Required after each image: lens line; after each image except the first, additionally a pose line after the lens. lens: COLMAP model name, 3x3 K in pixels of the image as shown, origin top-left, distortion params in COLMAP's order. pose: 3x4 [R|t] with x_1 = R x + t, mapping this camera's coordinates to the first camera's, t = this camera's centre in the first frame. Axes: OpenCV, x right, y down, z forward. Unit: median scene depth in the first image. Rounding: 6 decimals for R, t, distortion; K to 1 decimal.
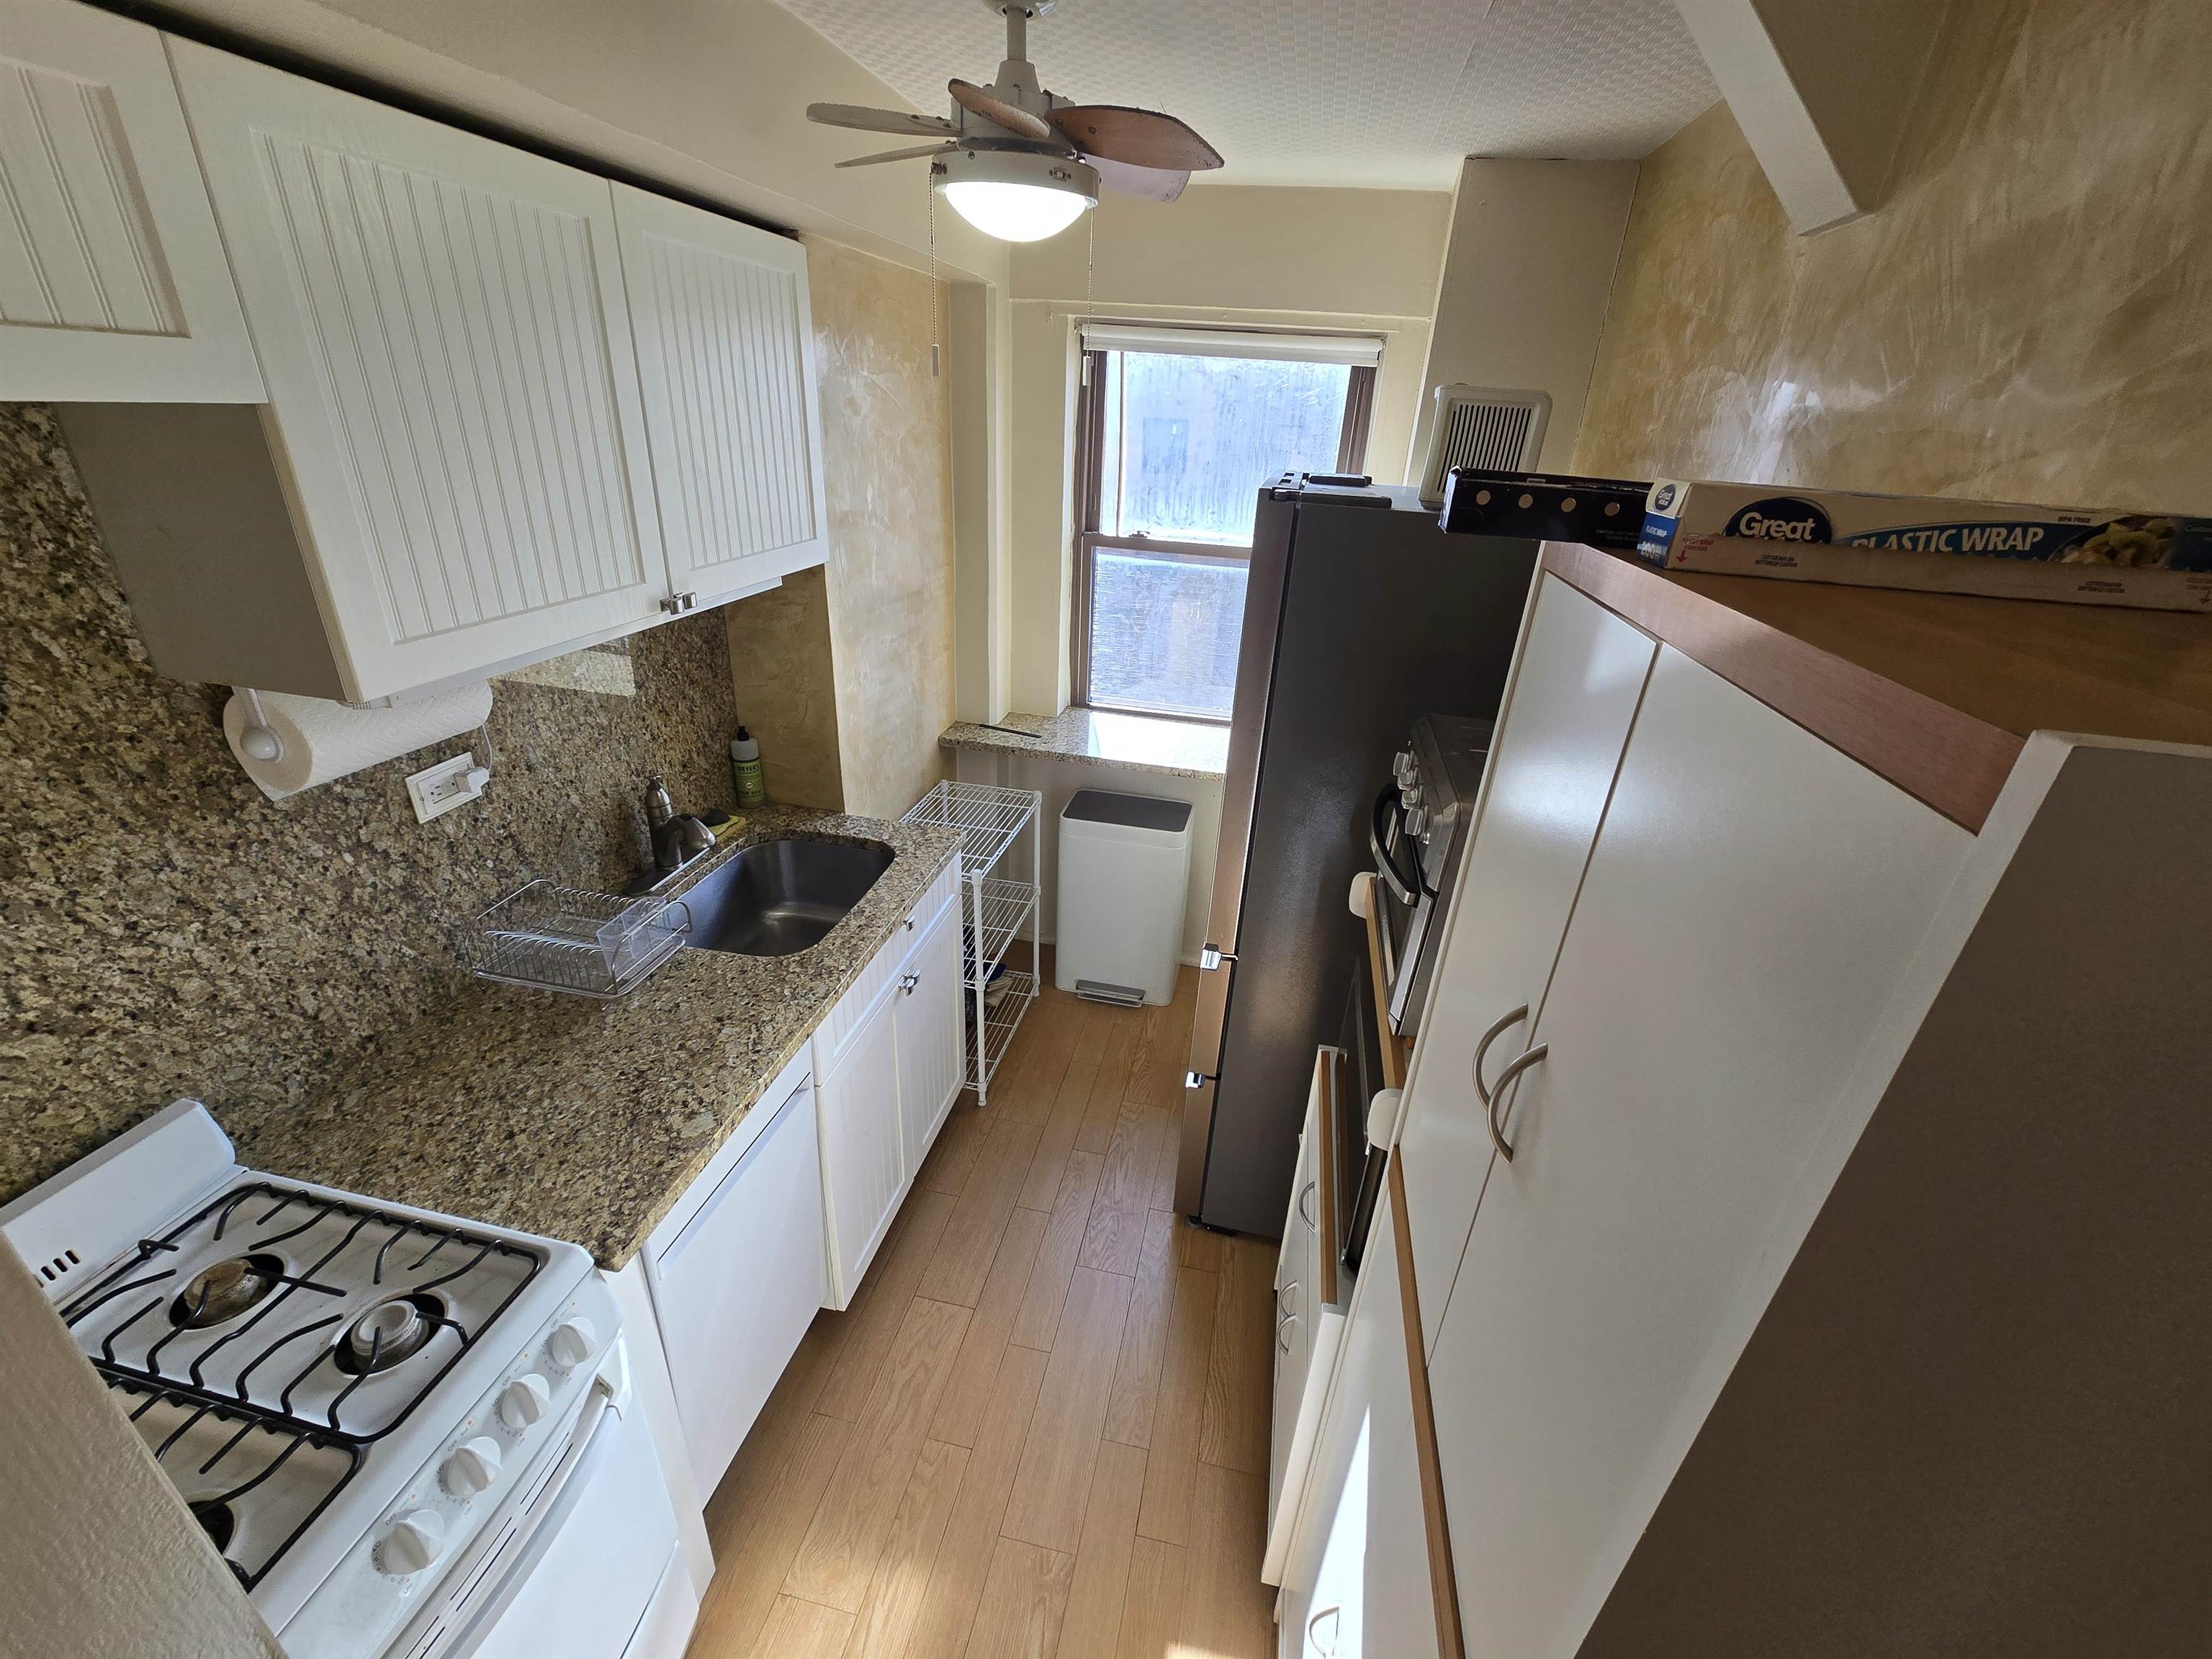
lens RADIAL K [[897.7, 0, 1105.9], [0, 897.7, 820.7], [0, 0, 1]] dist [0.000049, -0.000227]
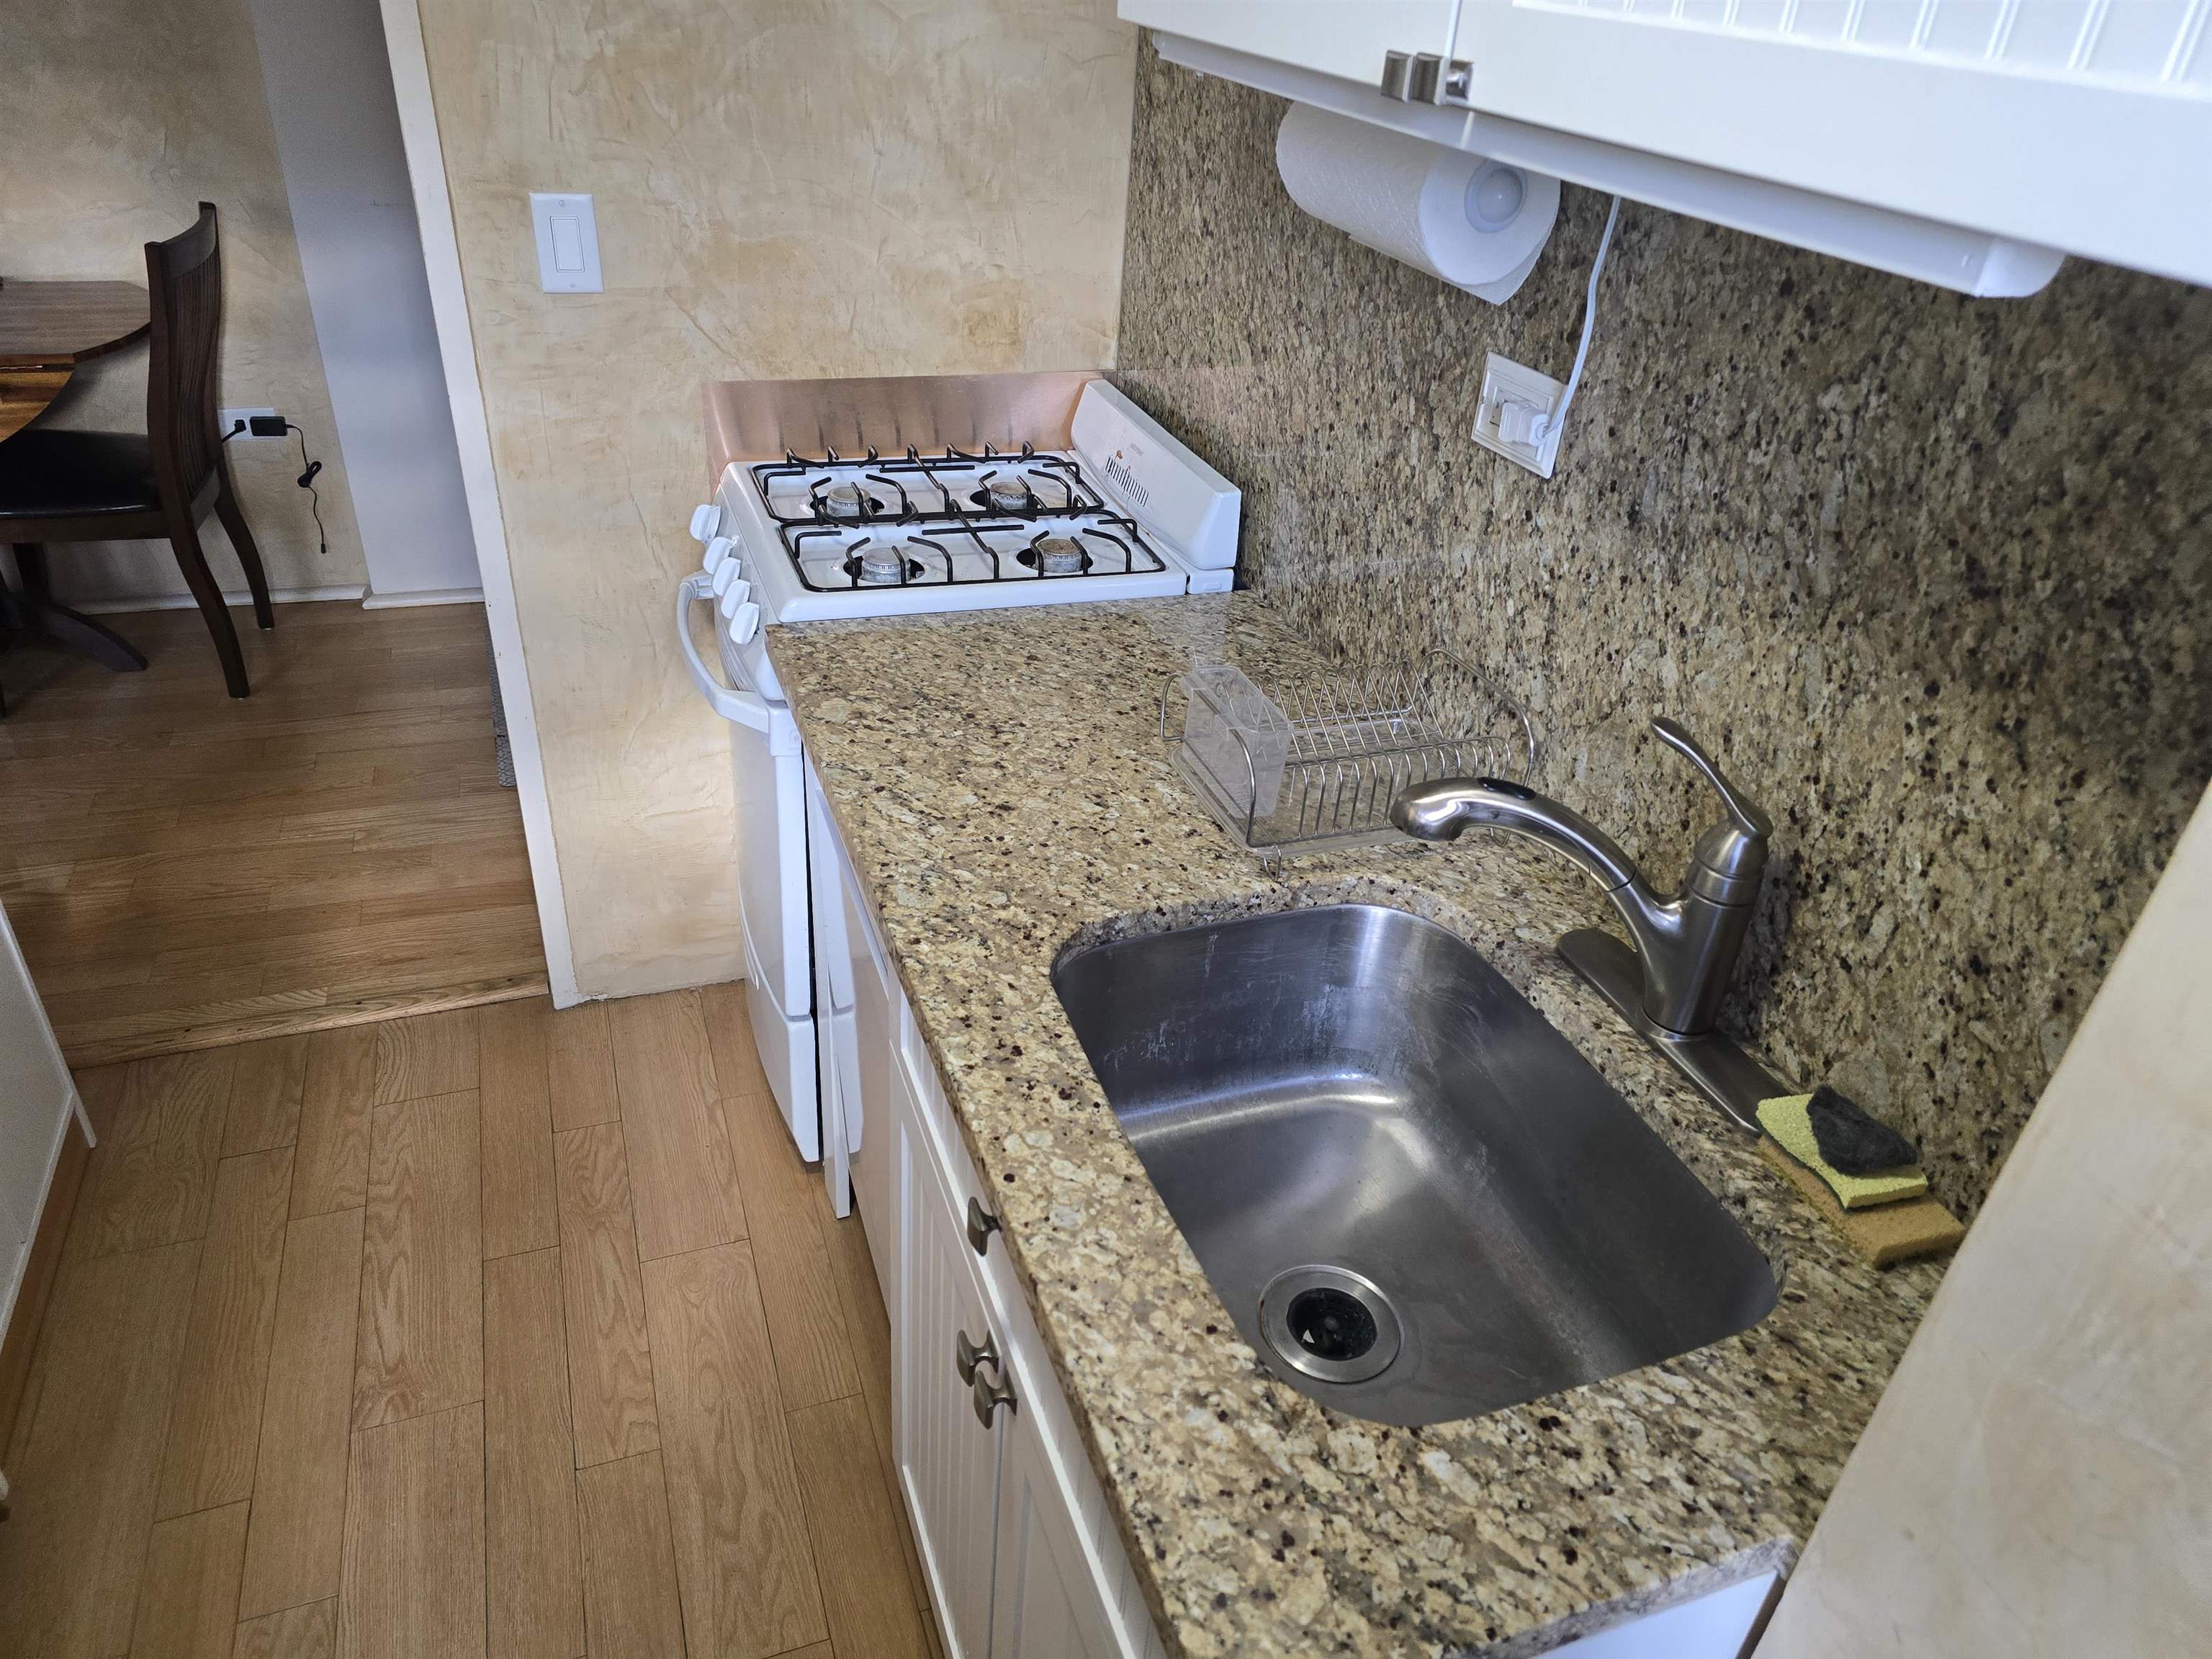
lens RADIAL K [[1488.4, 0, 1110.5], [0, 1488.4, 828.7], [0, 0, 1]] dist [0.094511, -0.088309]
pose [[-0.839746, 0.185116, -0.510449, -0.012948], [-0.325529, 0.580768, 0.746150, -0.381255], [0.434577, 0.792742, -0.427437, 1.147905]]
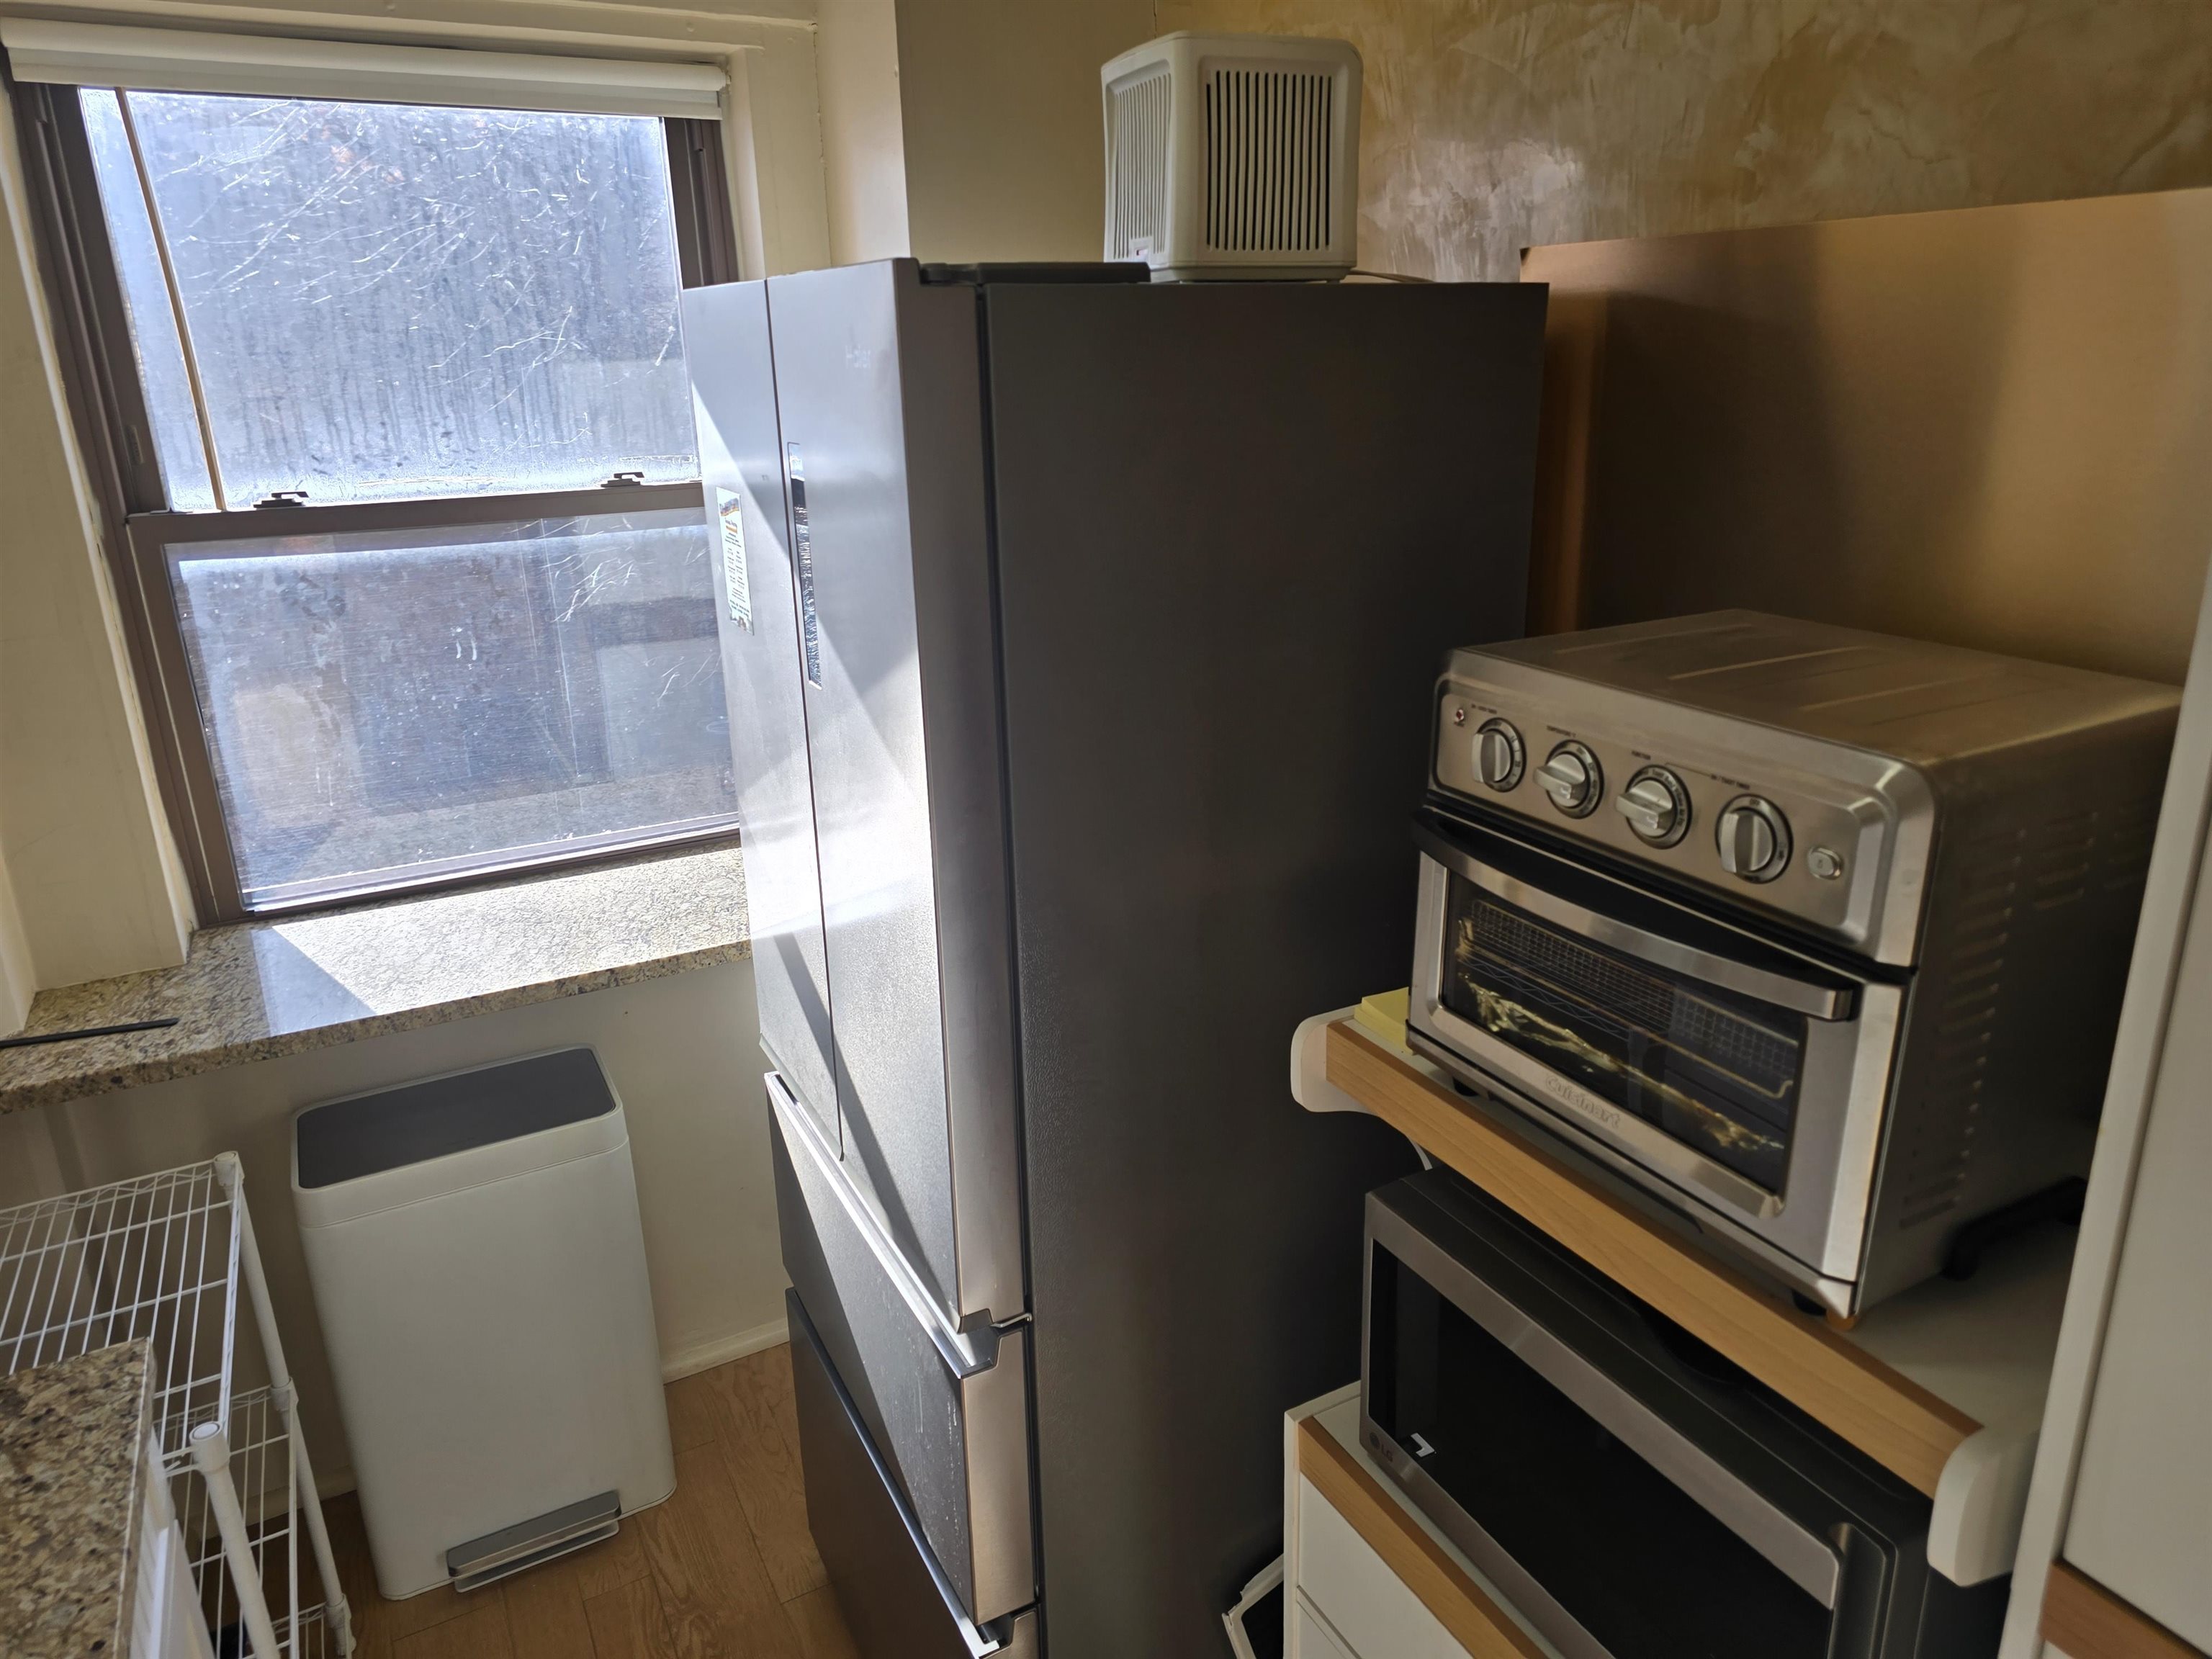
lens RADIAL K [[1478.4, 0, 1094.8], [0, 1478.4, 812.4], [0, 0, 1]] dist [0.064151, -0.049370]
pose [[0.762495, -0.262247, 0.591462, -0.196769], [0.327055, 0.945002, -0.002627, -0.069542], [-0.558244, 0.195444, 0.806328, 0.335152]]
